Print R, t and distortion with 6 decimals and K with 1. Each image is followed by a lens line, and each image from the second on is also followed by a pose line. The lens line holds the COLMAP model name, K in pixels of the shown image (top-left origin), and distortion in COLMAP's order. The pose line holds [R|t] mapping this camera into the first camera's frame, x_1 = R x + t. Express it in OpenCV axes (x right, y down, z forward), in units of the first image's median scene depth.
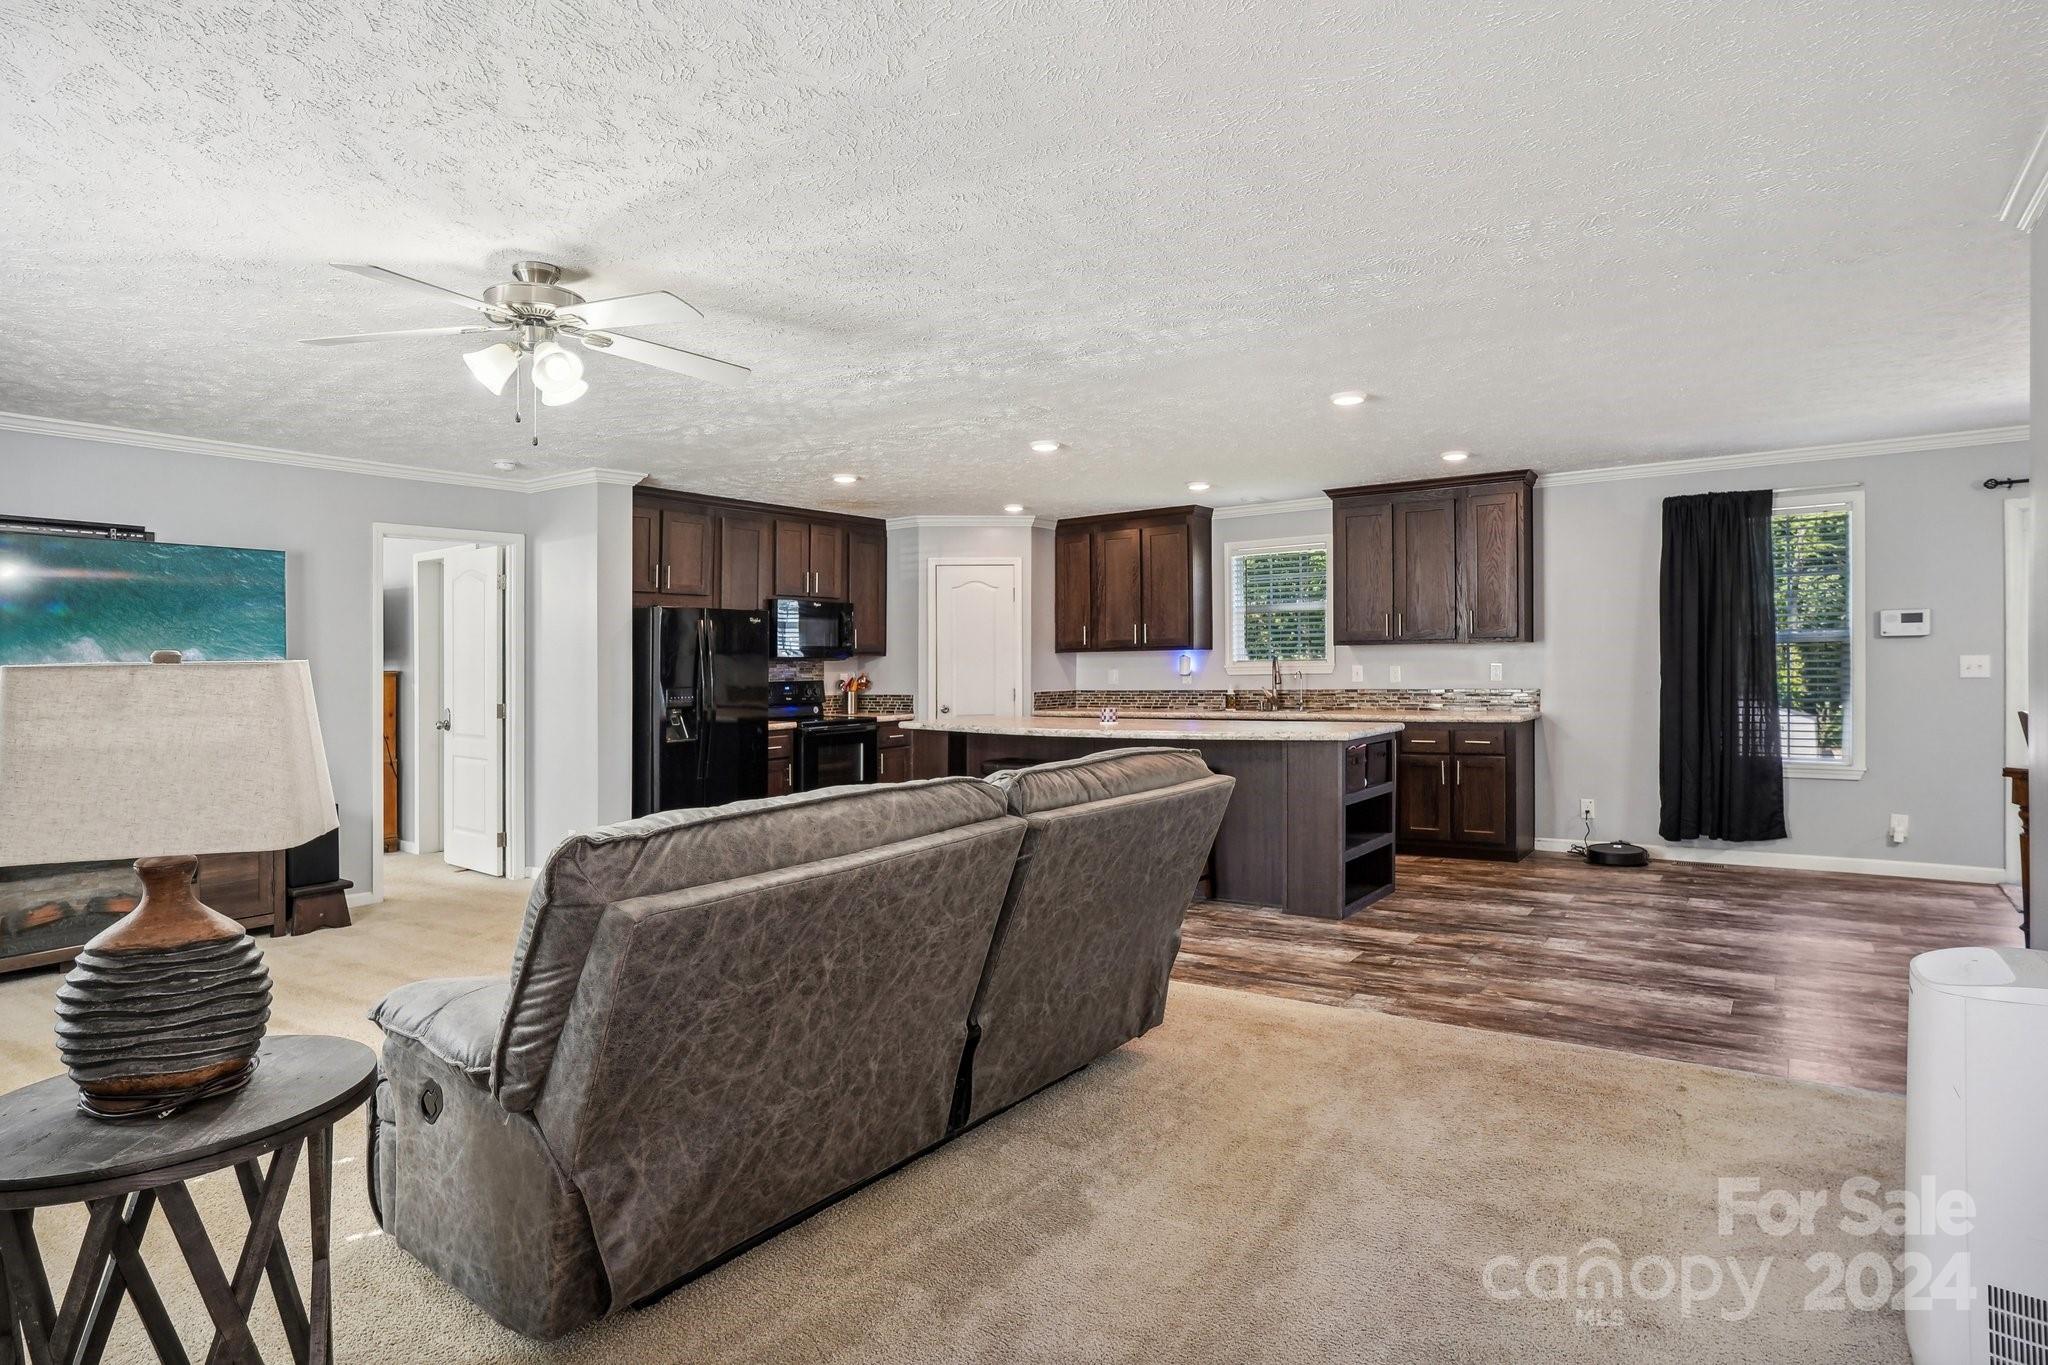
lens RADIAL K [[1096.5, 0, 1033.1], [0, 1096.5, 669.5], [0, 0, 1]] dist [-0.073133, 0.039946]
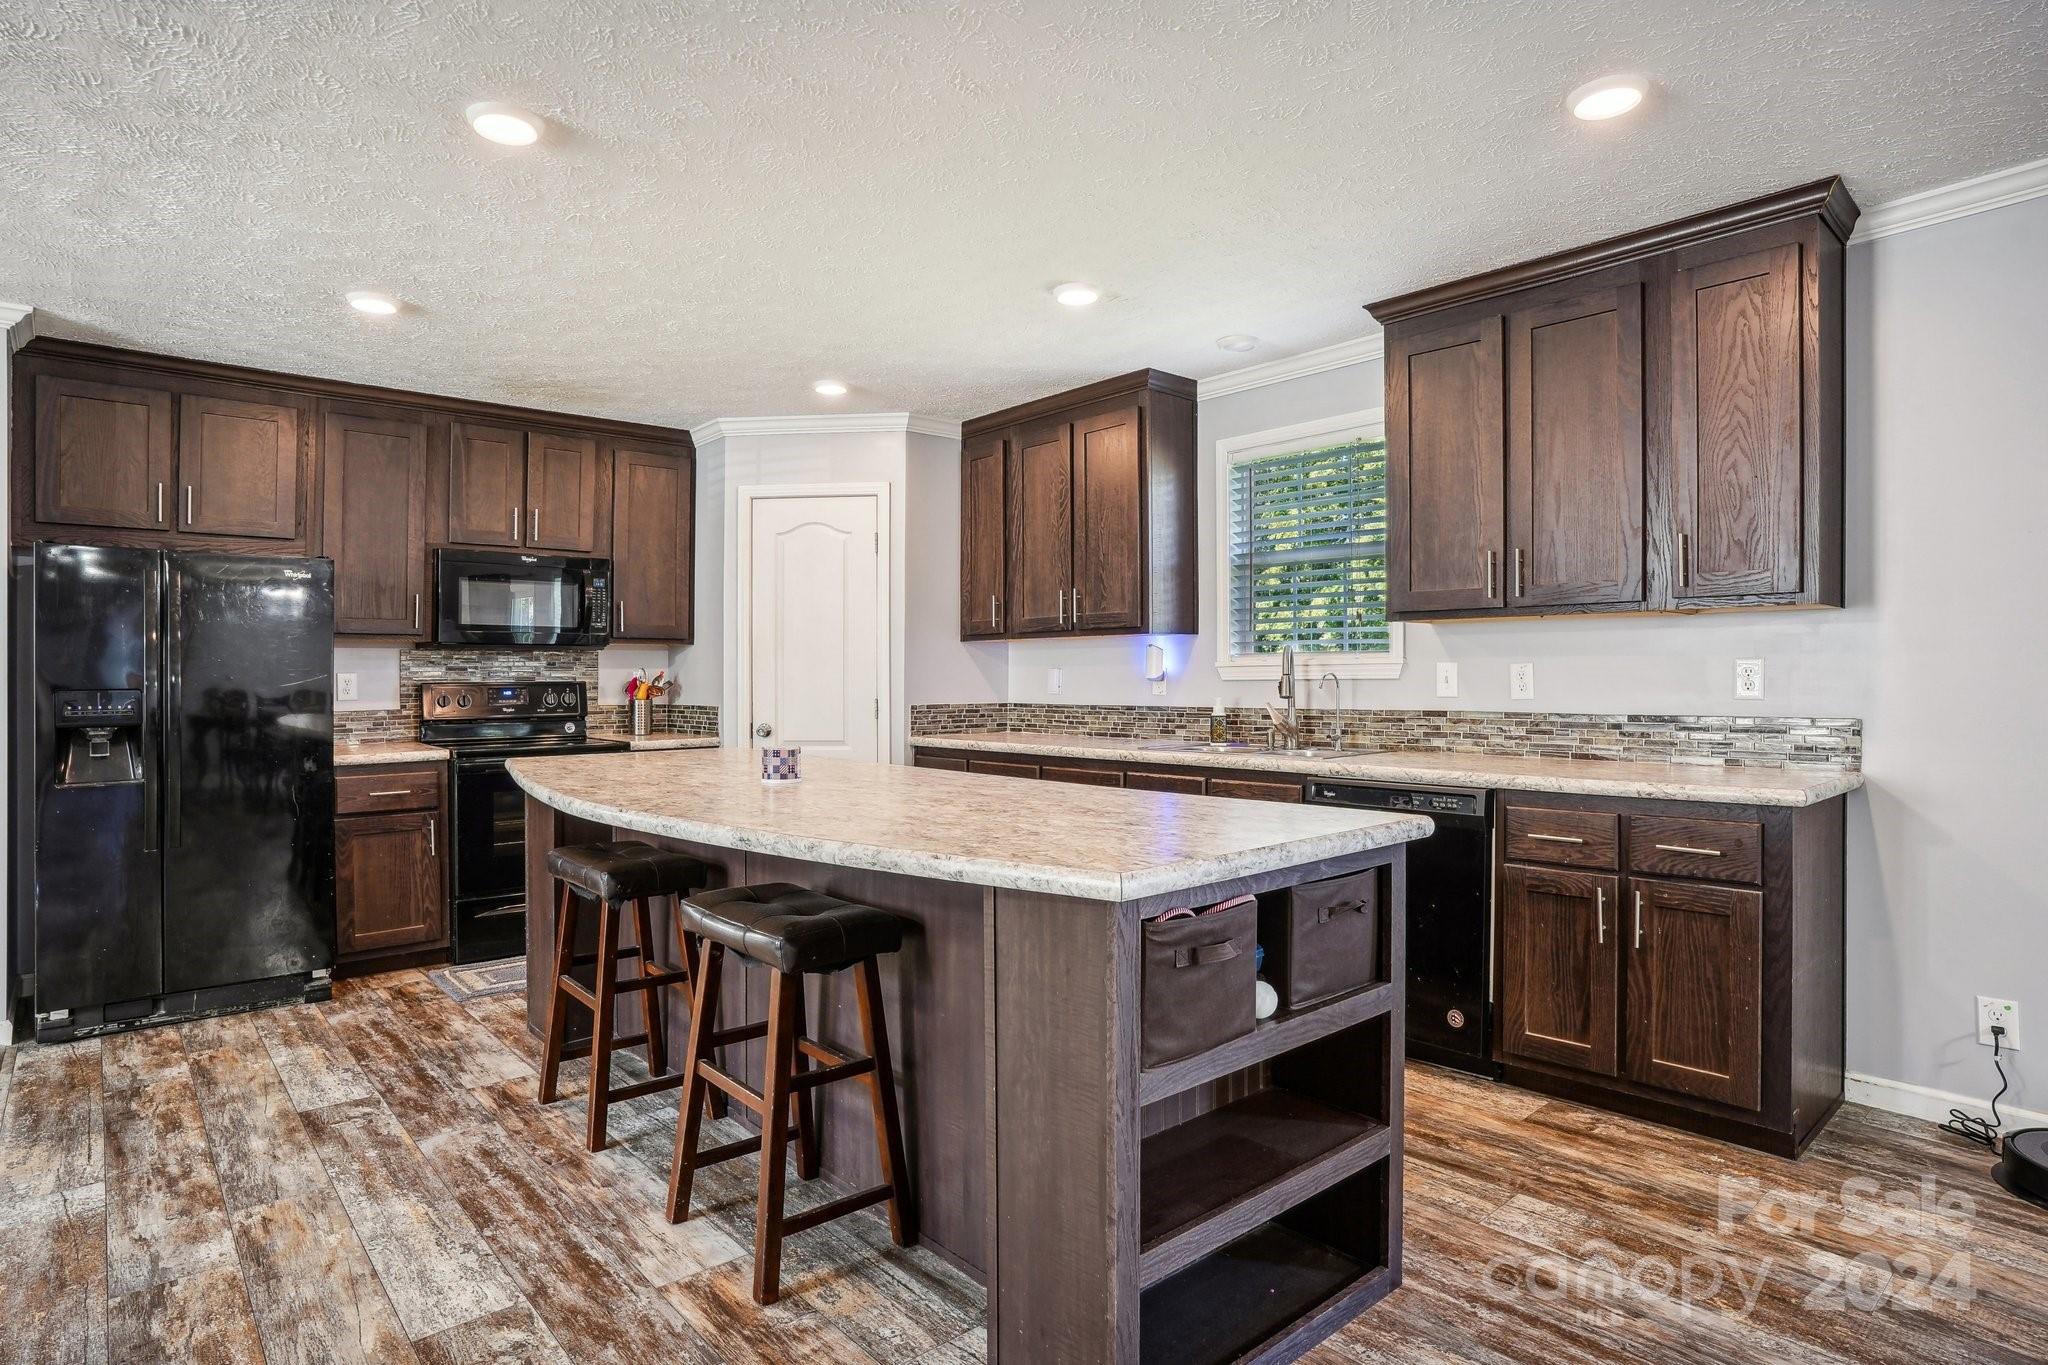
lens RADIAL K [[1096.5, 0, 1033.1], [0, 1096.5, 669.5], [0, 0, 1]] dist [-0.073133, 0.039946]
pose [[0.976149, 0.008720, -0.216925, 0.208110], [-0.009640, 0.999948, -0.003183, 0.002337], [0.216886, 0.005198, 0.976183, 0.448951]]
